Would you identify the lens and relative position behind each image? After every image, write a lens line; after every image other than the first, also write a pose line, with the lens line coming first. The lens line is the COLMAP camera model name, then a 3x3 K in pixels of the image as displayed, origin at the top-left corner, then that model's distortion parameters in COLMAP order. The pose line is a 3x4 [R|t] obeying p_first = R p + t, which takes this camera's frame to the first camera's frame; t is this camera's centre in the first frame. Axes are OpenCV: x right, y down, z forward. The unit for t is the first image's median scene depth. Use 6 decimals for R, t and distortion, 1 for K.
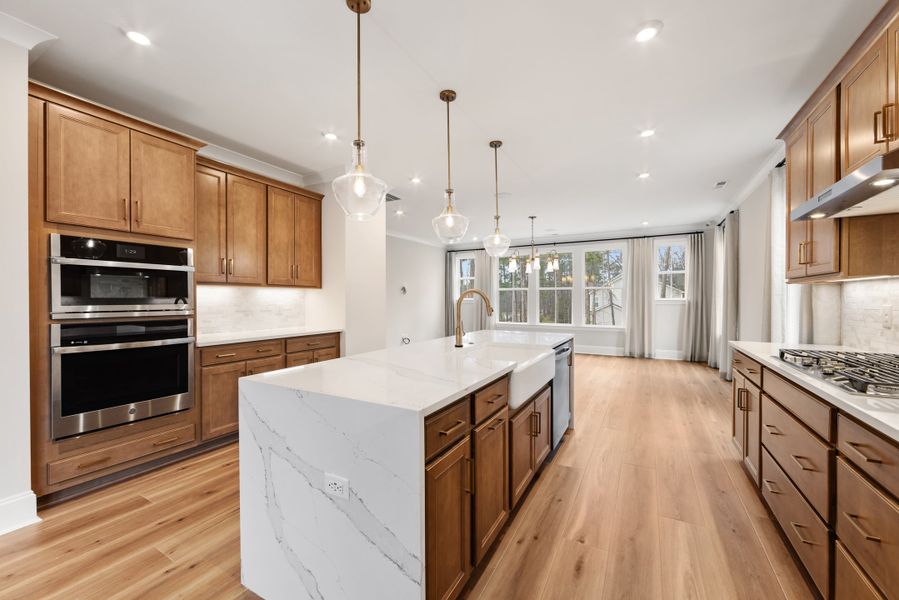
lens RADIAL K [[352.6, 0, 449.3], [0, 352.6, 299.5], [0, 0, 1]] dist [-0.005781, -0.000524]
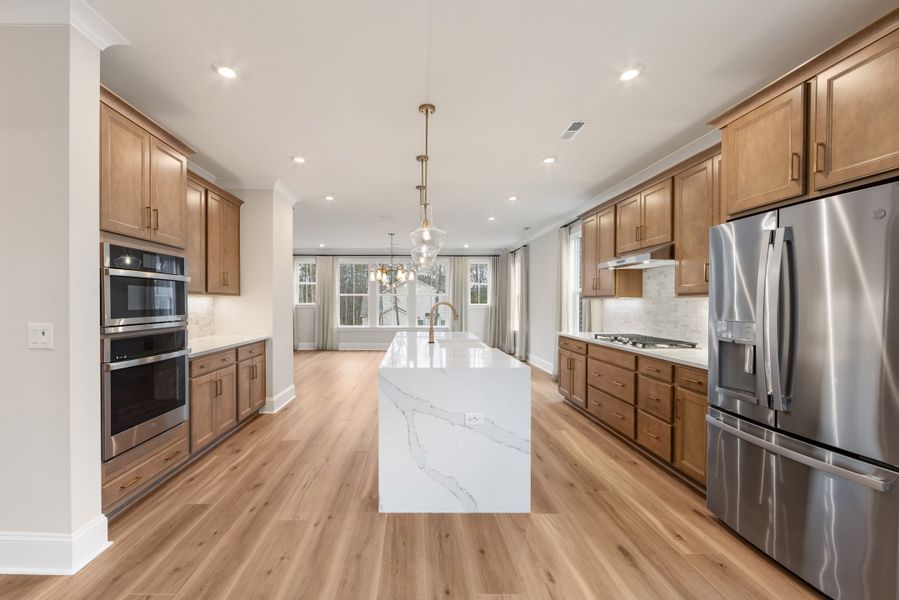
lens RADIAL K [[352.6, 0, 426.8], [0, 352.6, 304.0], [0, 0, 1]] dist [-0.005781, -0.000524]
pose [[0.870291, 0.001045, 0.492537, -0.765978], [-0.003470, 0.999986, 0.004010, -0.028227], [-0.492526, -0.005199, 0.870282, -0.225646]]
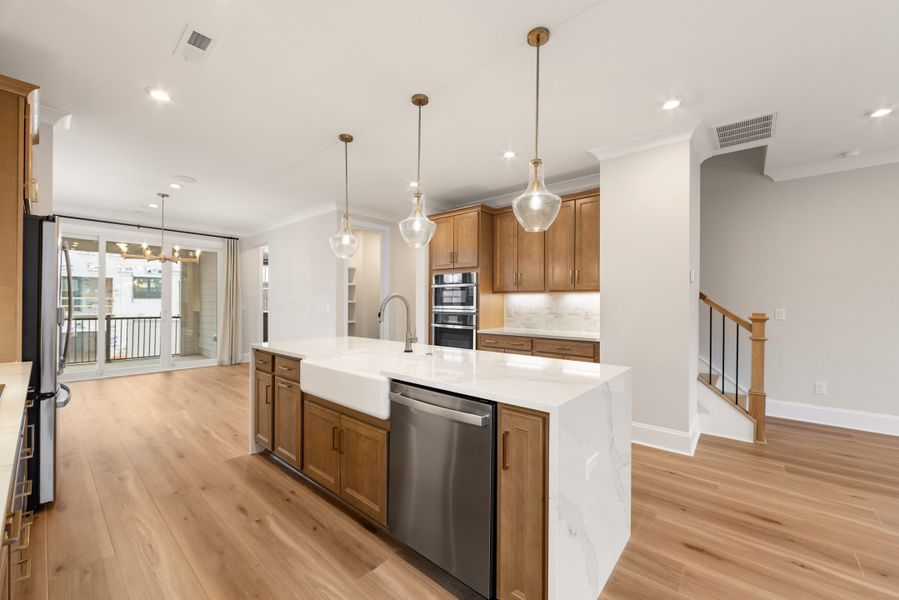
lens RADIAL K [[352.6, 0, 452.3], [0, 352.6, 301.8], [0, 0, 1]] dist [-0.005781, -0.000524]
pose [[-0.195504, 0.001106, -0.980702, 1.072465], [-0.002518, 0.999996, 0.001629, -0.012385], [0.980700, 0.002788, -0.195501, 1.446325]]
